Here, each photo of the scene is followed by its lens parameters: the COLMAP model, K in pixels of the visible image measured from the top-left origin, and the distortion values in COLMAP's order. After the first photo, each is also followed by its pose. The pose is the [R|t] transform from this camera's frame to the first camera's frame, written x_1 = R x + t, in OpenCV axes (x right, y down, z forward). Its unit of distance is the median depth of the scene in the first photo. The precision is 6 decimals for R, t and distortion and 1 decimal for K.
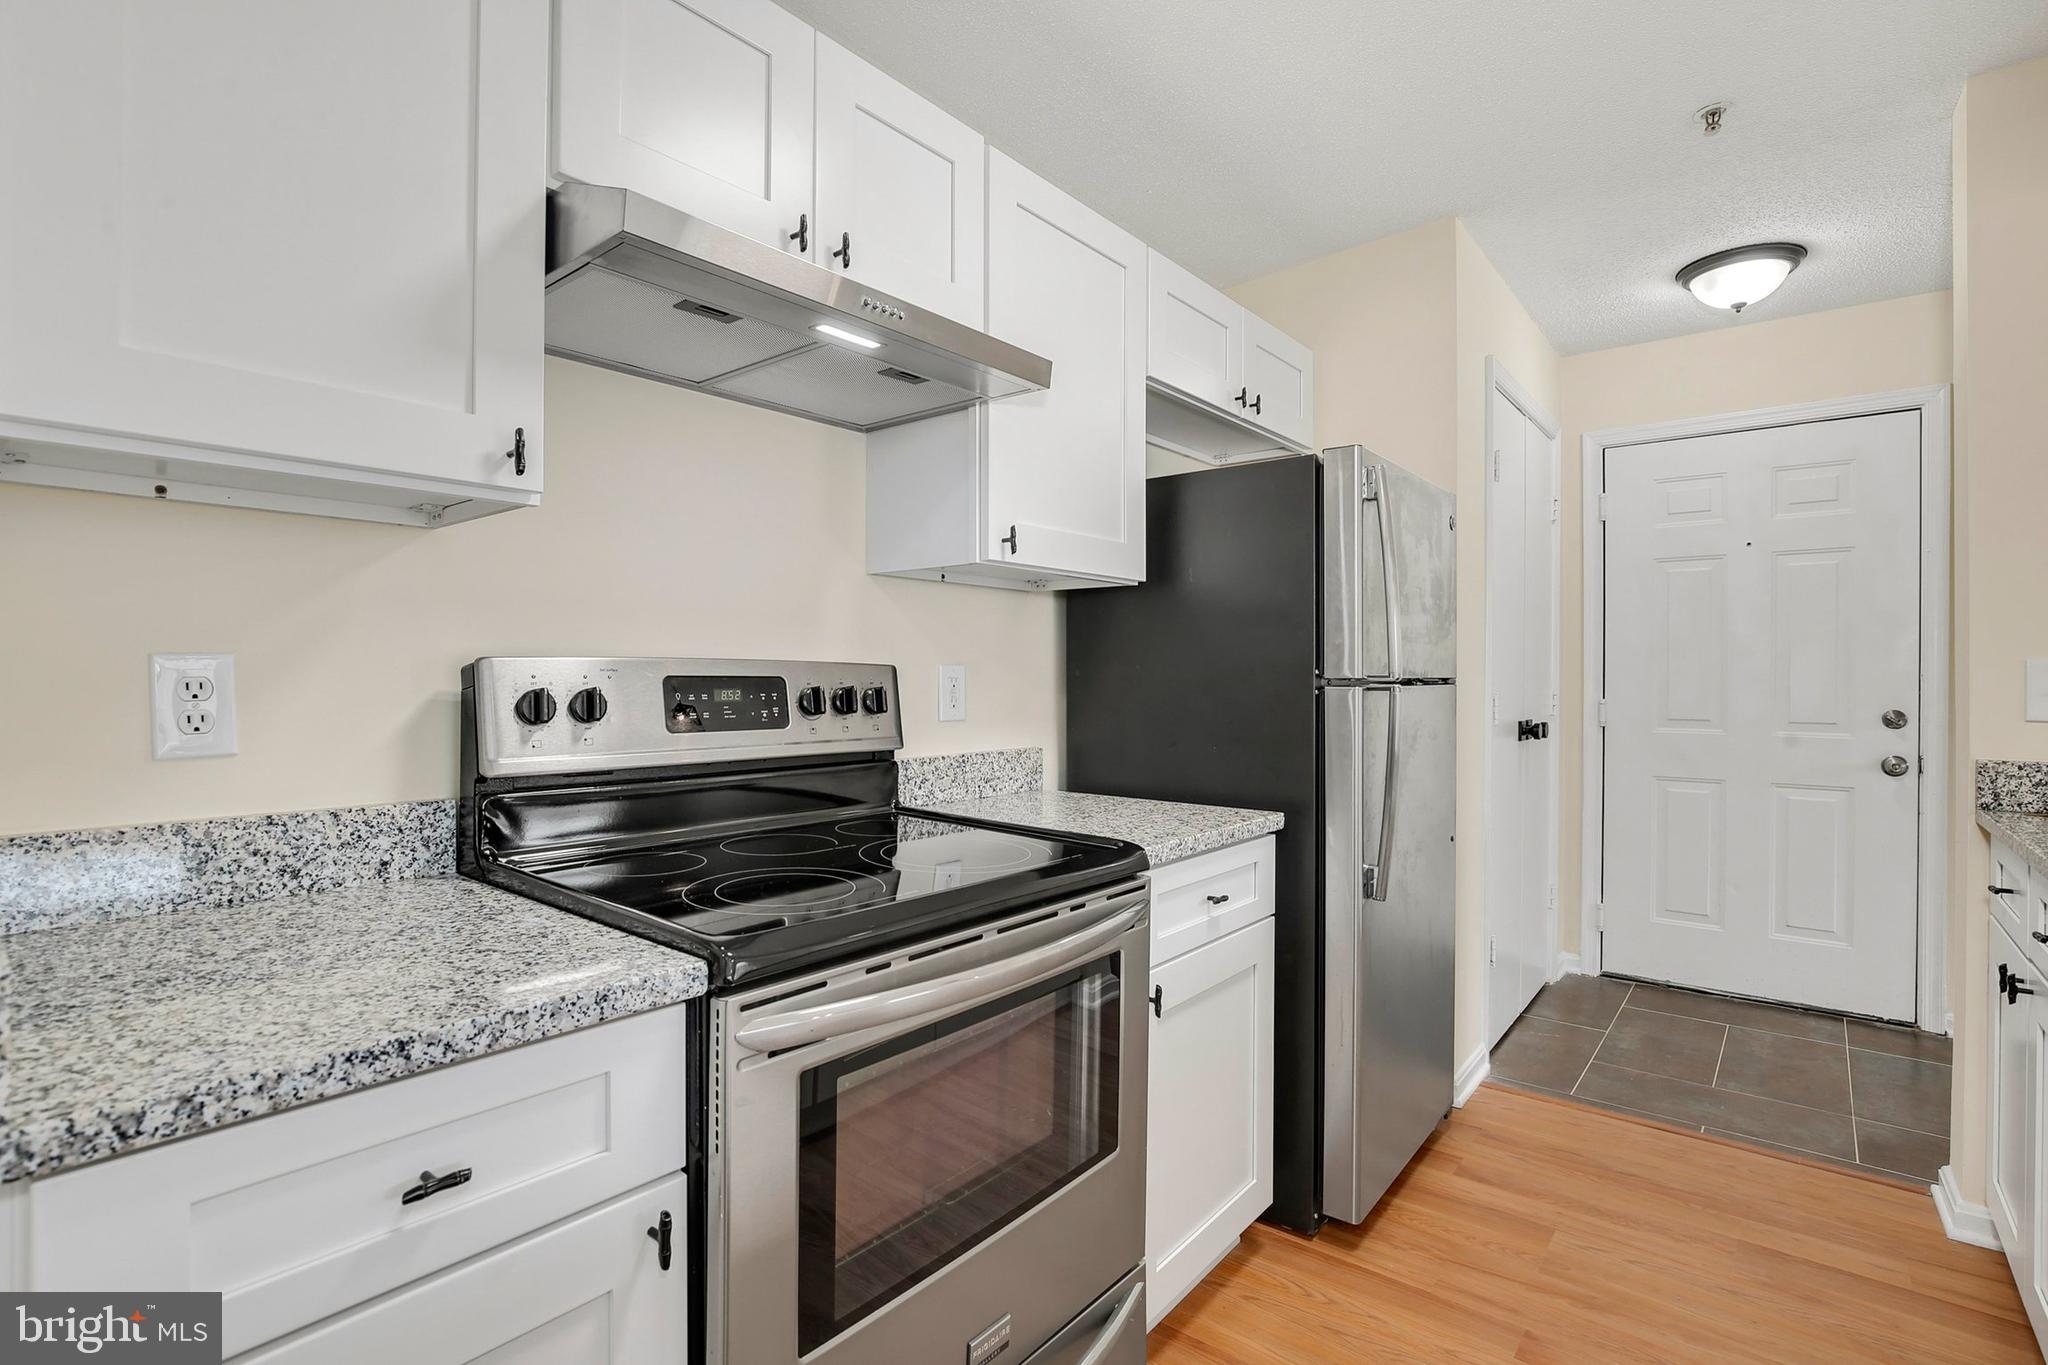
lens RADIAL K [[953.2, 0, 1017.4], [0, 953.2, 682.3], [0, 0, 1]] dist [-0.021800, 0.005812]
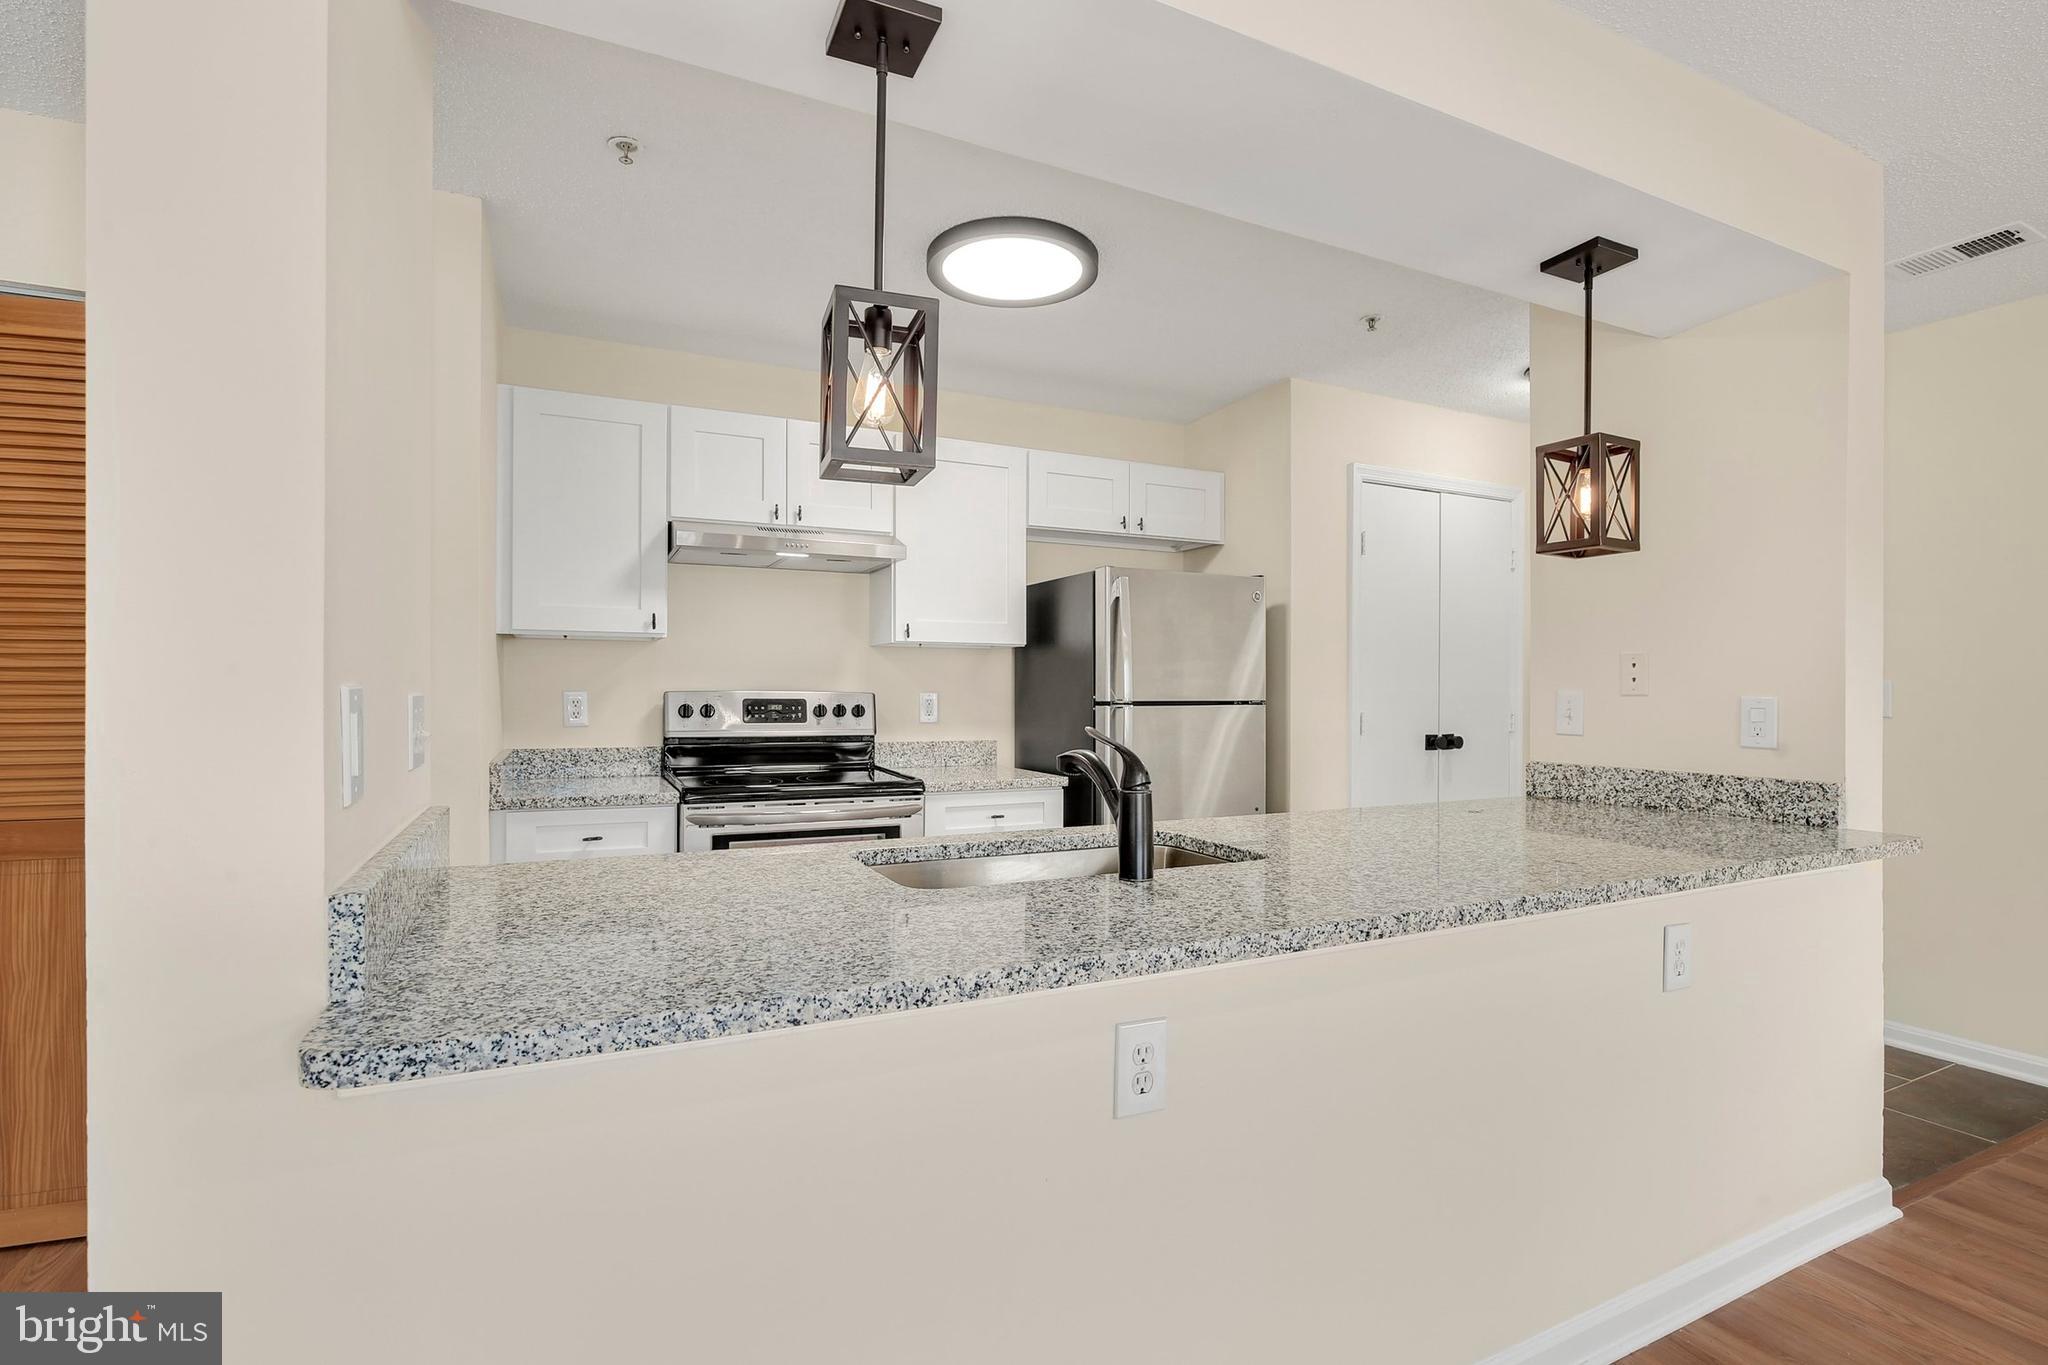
lens RADIAL K [[953.2, 0, 1025.6], [0, 953.2, 693.8], [0, 0, 1]] dist [-0.021800, 0.005812]
pose [[0.908211, 0.003134, -0.418501, 1.017485], [-0.004770, 0.999985, -0.002862, -0.012402], [0.418485, 0.004595, 0.908212, -0.683295]]
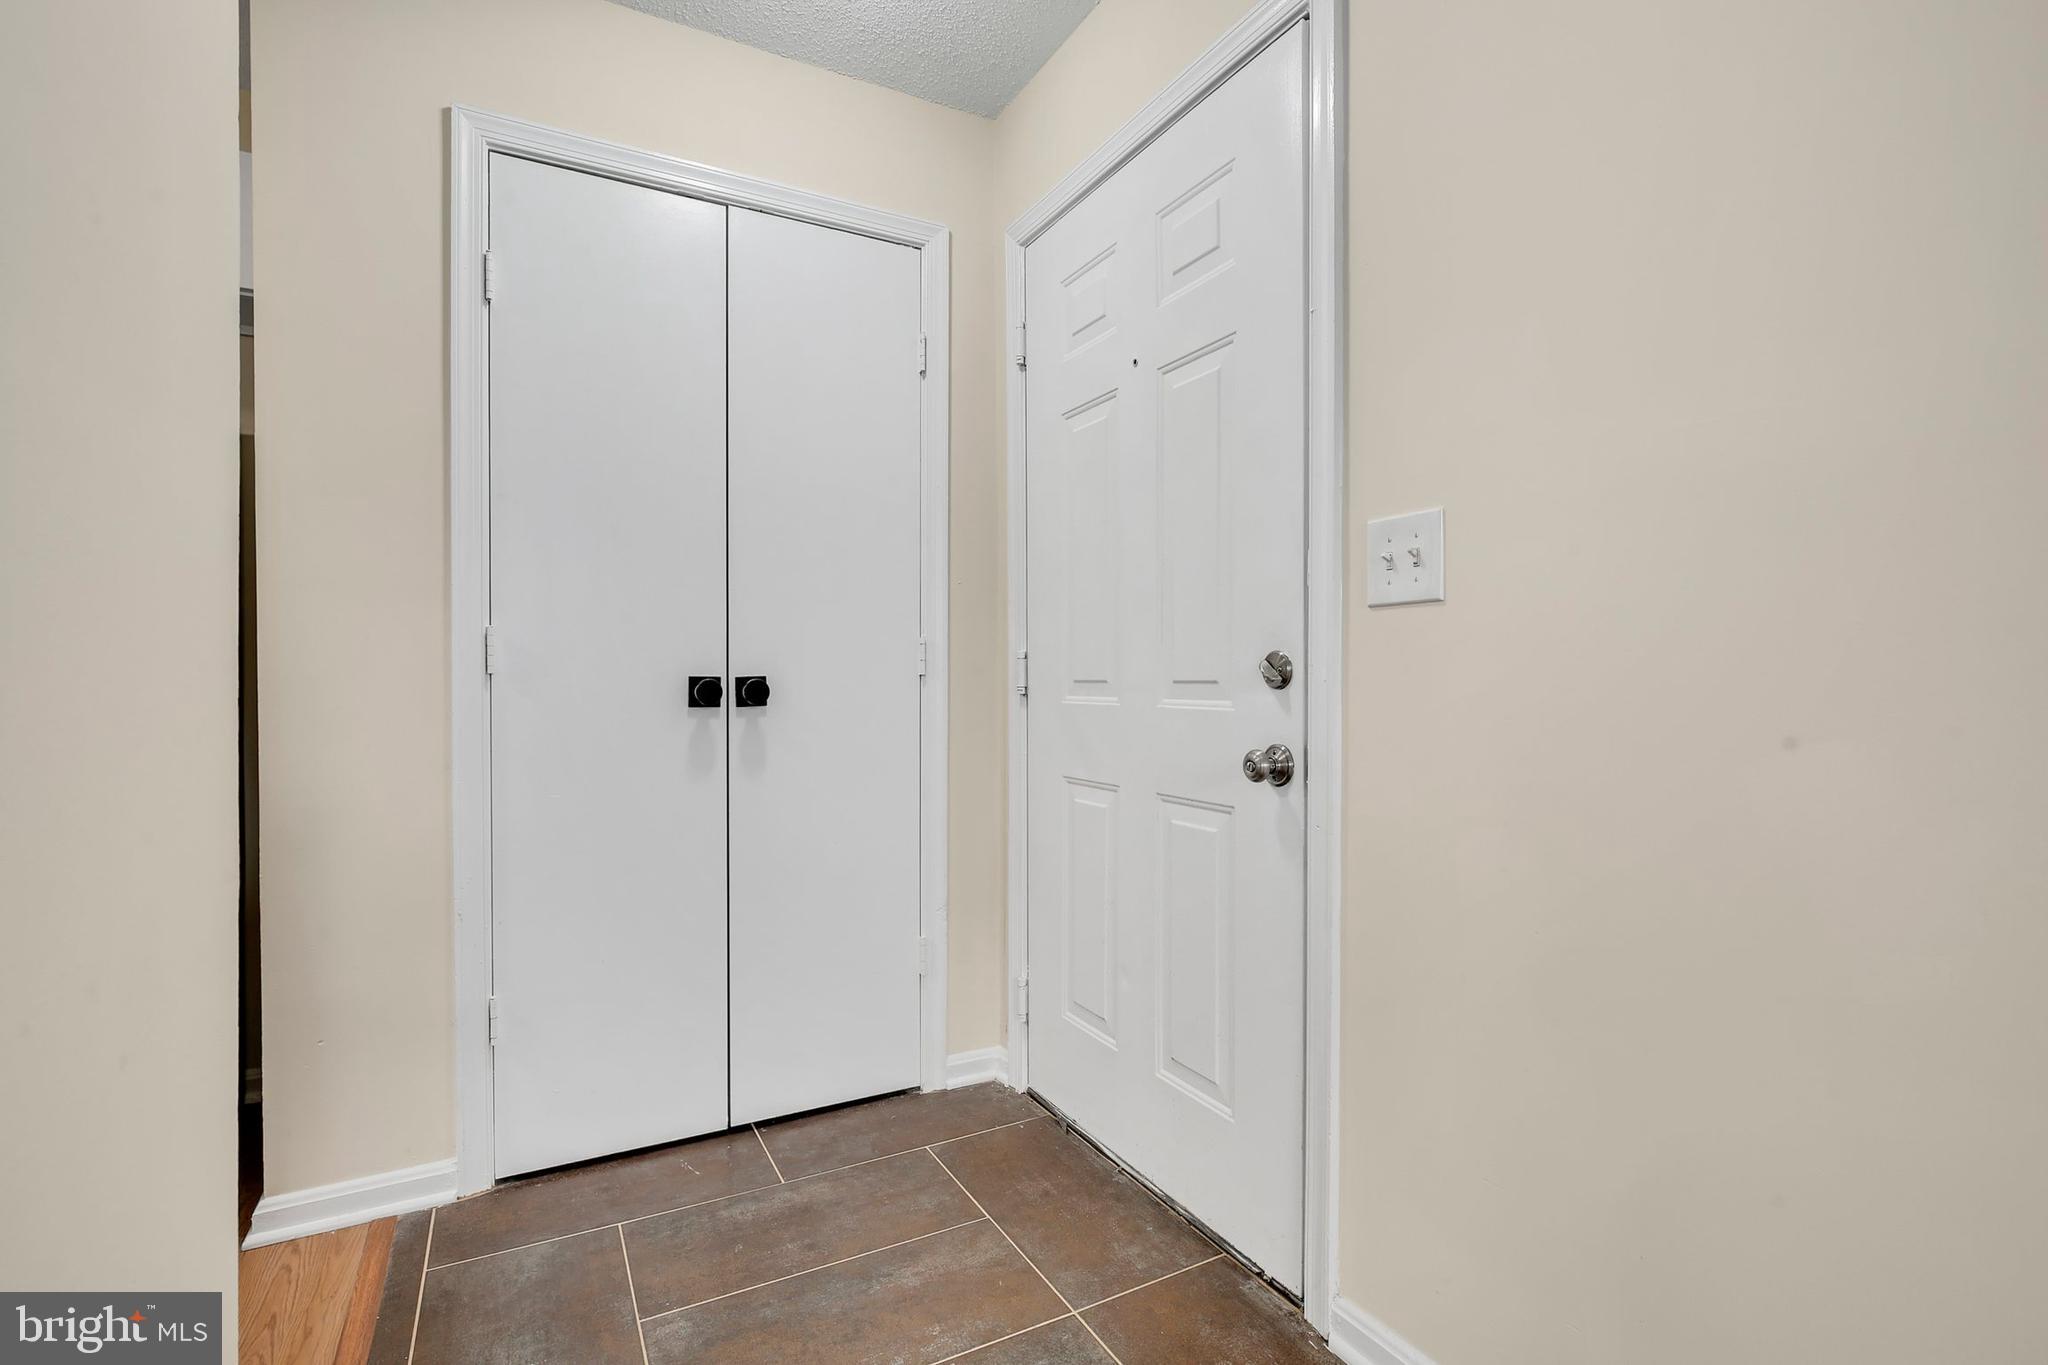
lens RADIAL K [[953.2, 0, 1025.1], [0, 953.2, 685.8], [0, 0, 1]] dist [-0.021800, 0.005812]
pose [[0.926726, 0.002923, -0.375728, 1.756529], [-0.001554, 0.999991, 0.003948, 0.080110], [0.375736, -0.003075, 0.926722, 0.864788]]
